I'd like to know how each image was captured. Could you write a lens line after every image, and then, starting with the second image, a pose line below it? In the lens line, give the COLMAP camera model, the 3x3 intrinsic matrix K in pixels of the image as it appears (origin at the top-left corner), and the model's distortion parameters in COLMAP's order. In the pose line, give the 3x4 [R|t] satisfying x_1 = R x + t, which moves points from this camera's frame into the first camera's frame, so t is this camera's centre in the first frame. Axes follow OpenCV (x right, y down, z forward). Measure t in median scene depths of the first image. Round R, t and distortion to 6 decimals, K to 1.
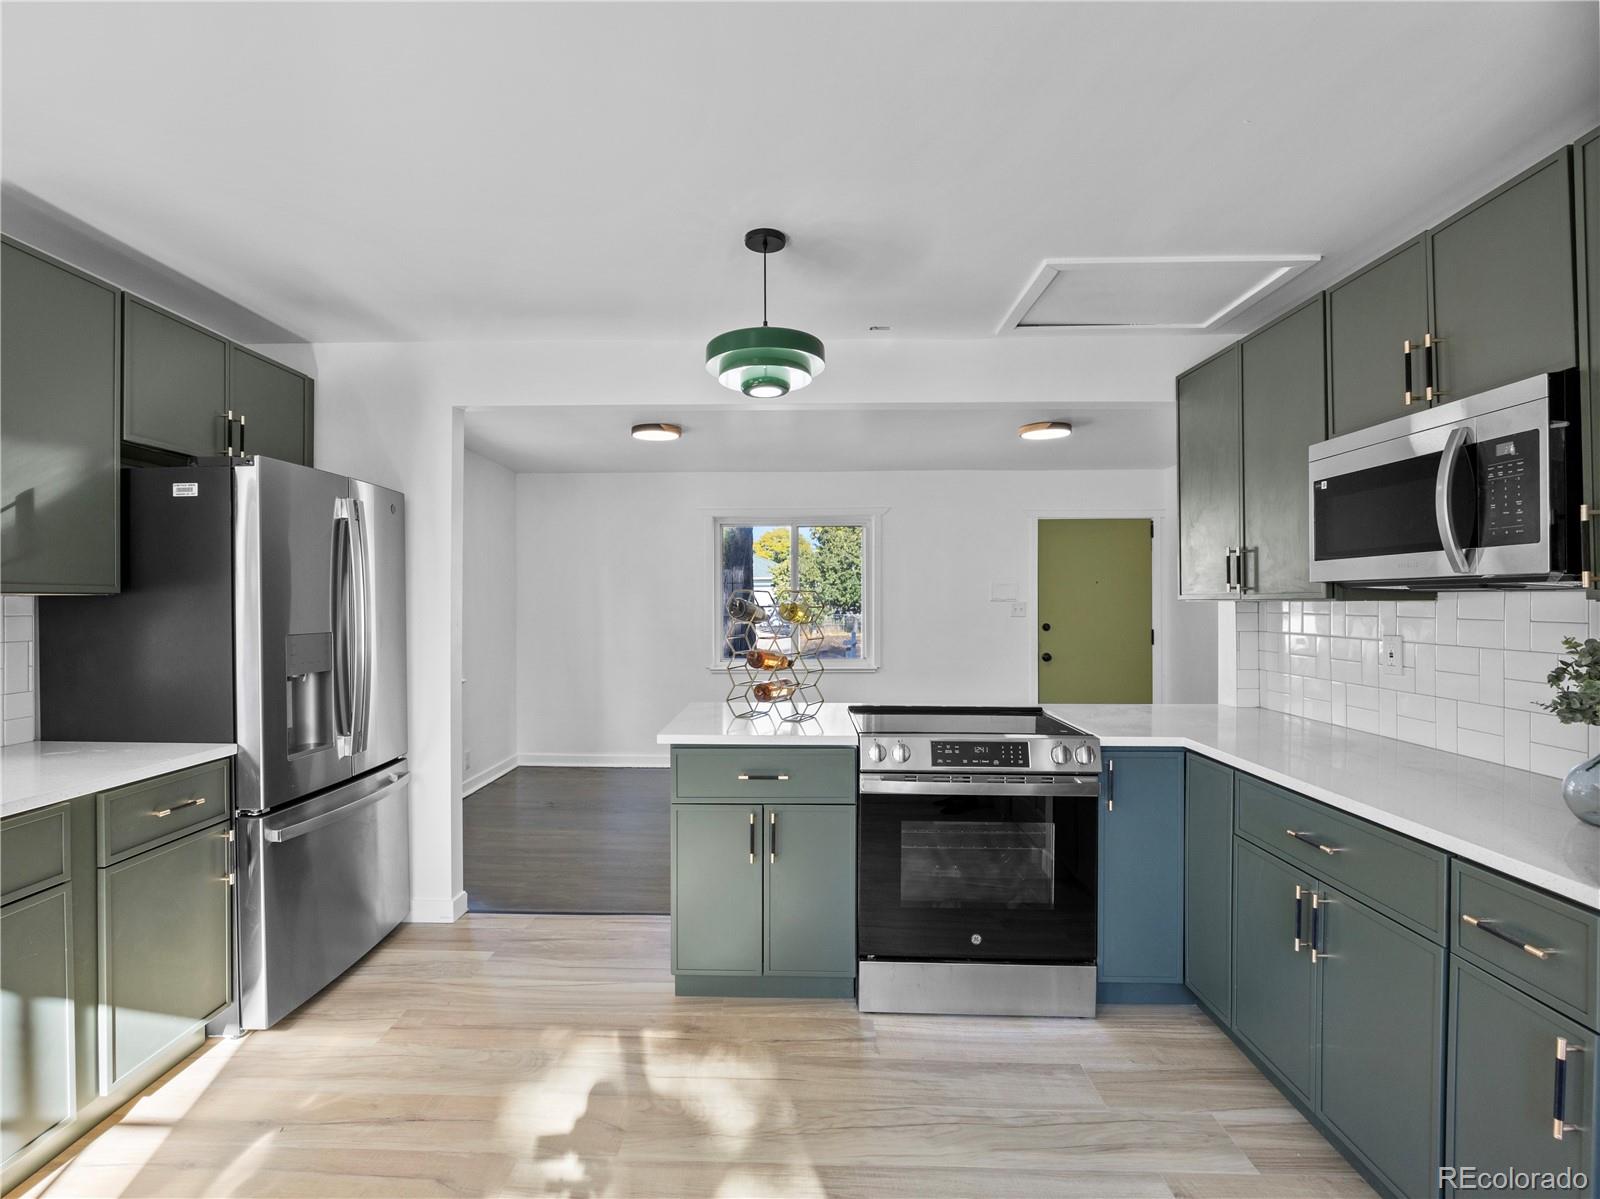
lens RADIAL K [[827.7, 0, 770.2], [0, 827.7, 604.5], [0, 0, 1]] dist [-0.002184, 0.000632]
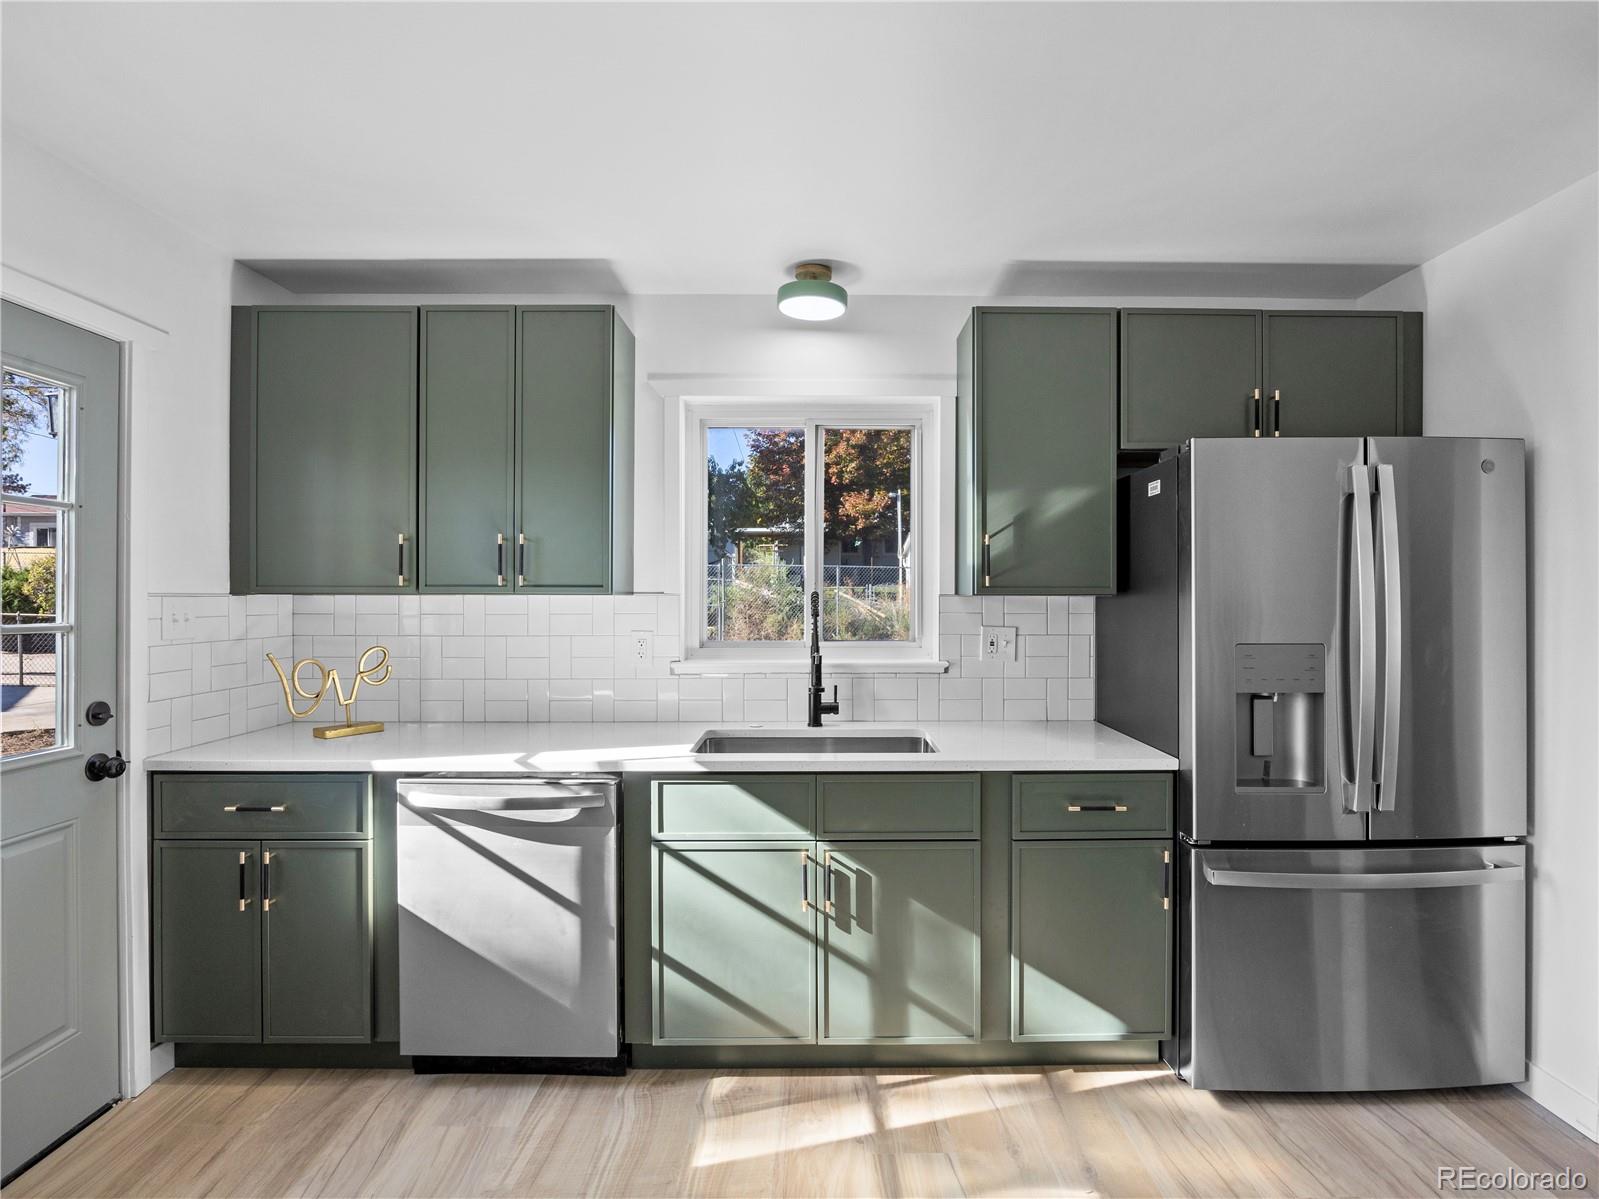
lens RADIAL K [[794.6, 0, 820.2], [0, 794.6, 601.1], [0, 0, 1]] dist [-0.003726, 0.000143]
pose [[0.058078, 0.009194, -0.998270, 0.204934], [-0.005255, 0.999947, 0.008903, -0.011535], [0.998298, 0.004729, 0.058123, 0.548397]]
